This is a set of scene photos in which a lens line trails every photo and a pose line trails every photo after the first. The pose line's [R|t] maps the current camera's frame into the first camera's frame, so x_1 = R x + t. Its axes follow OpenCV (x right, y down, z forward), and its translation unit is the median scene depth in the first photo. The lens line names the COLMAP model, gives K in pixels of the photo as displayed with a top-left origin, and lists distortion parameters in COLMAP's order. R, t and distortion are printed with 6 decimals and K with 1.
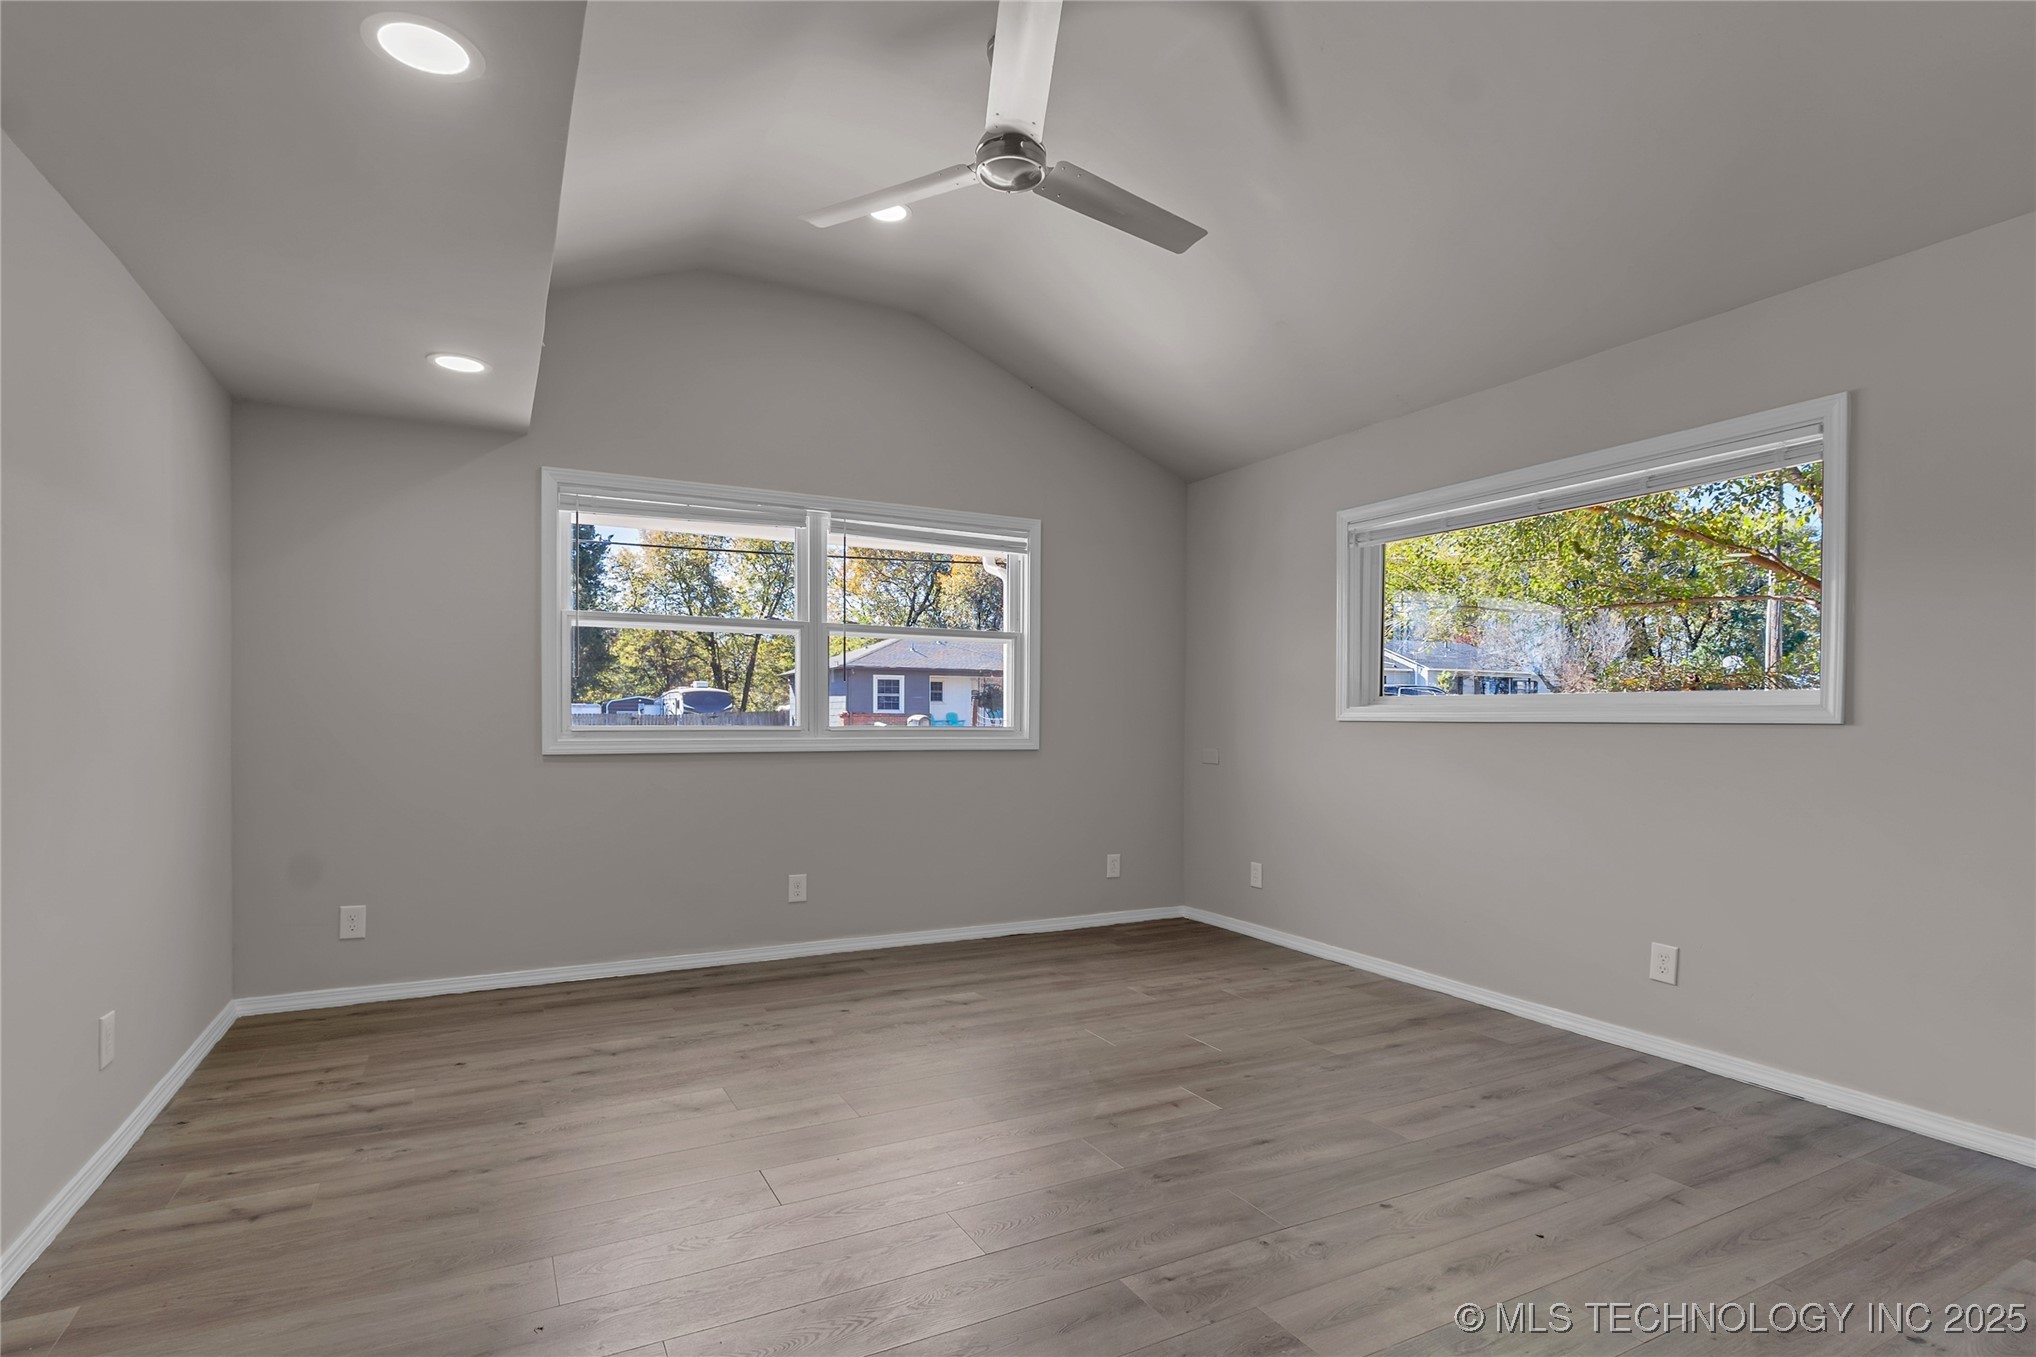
lens RADIAL K [[956.1, 0, 1012.4], [0, 956.1, 724.1], [0, 0, 1]] dist [-0.000009, 0.000073]
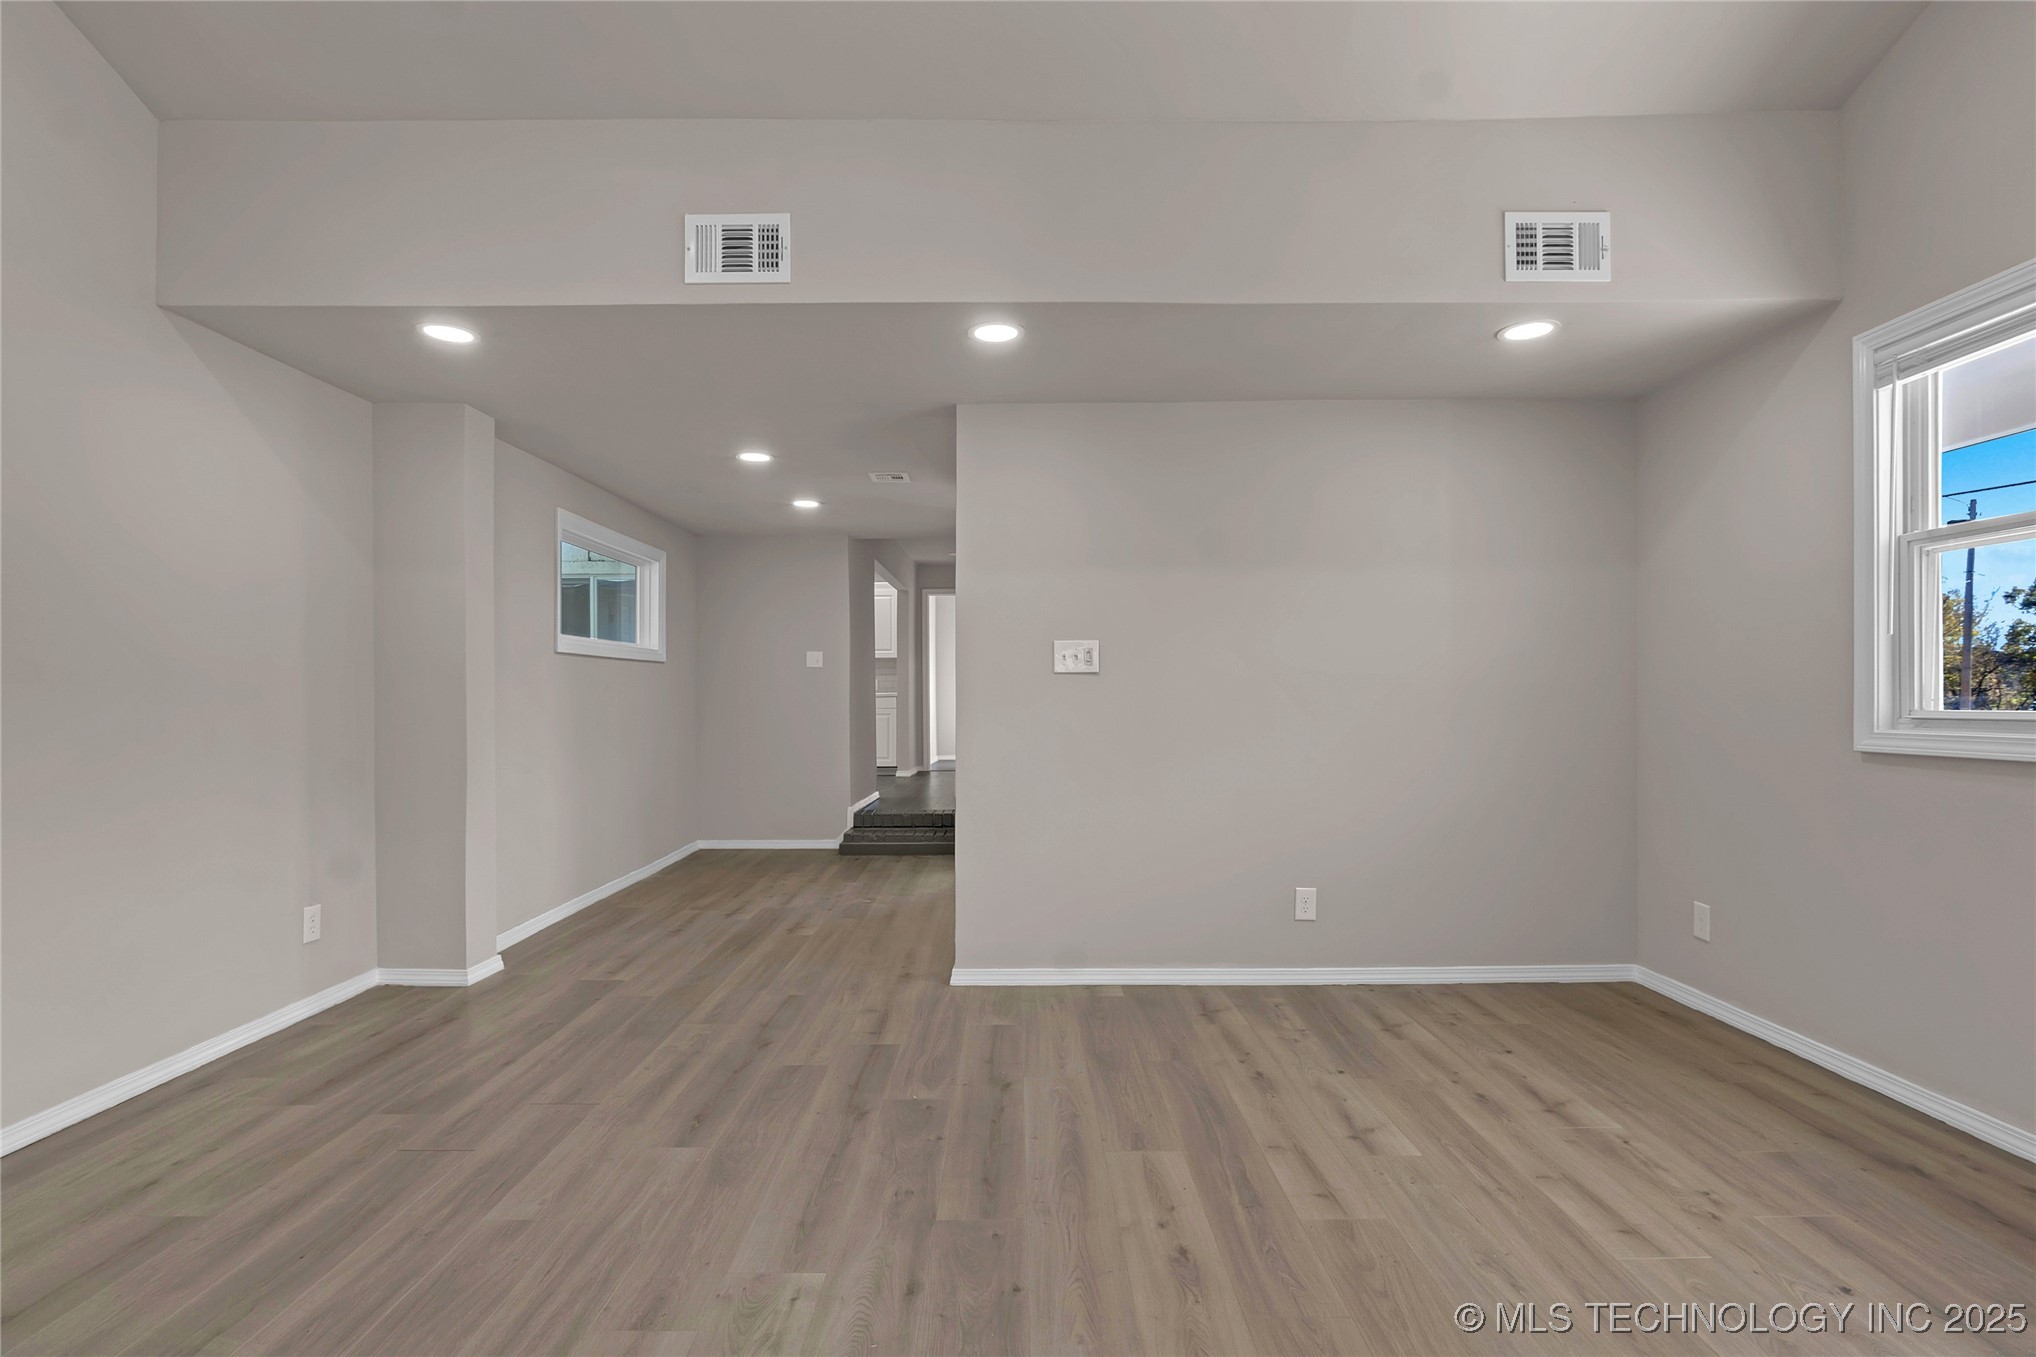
lens RADIAL K [[1042.5, 0, 1014.1], [0, 1042.5, 699.1], [0, 0, 1]] dist [-0.001453, 0.000037]
pose [[-0.475331, -0.004367, -0.879796, 0.606737], [-0.006396, 0.999978, -0.001508, -0.002291], [0.879784, 0.004911, -0.475349, 1.059068]]
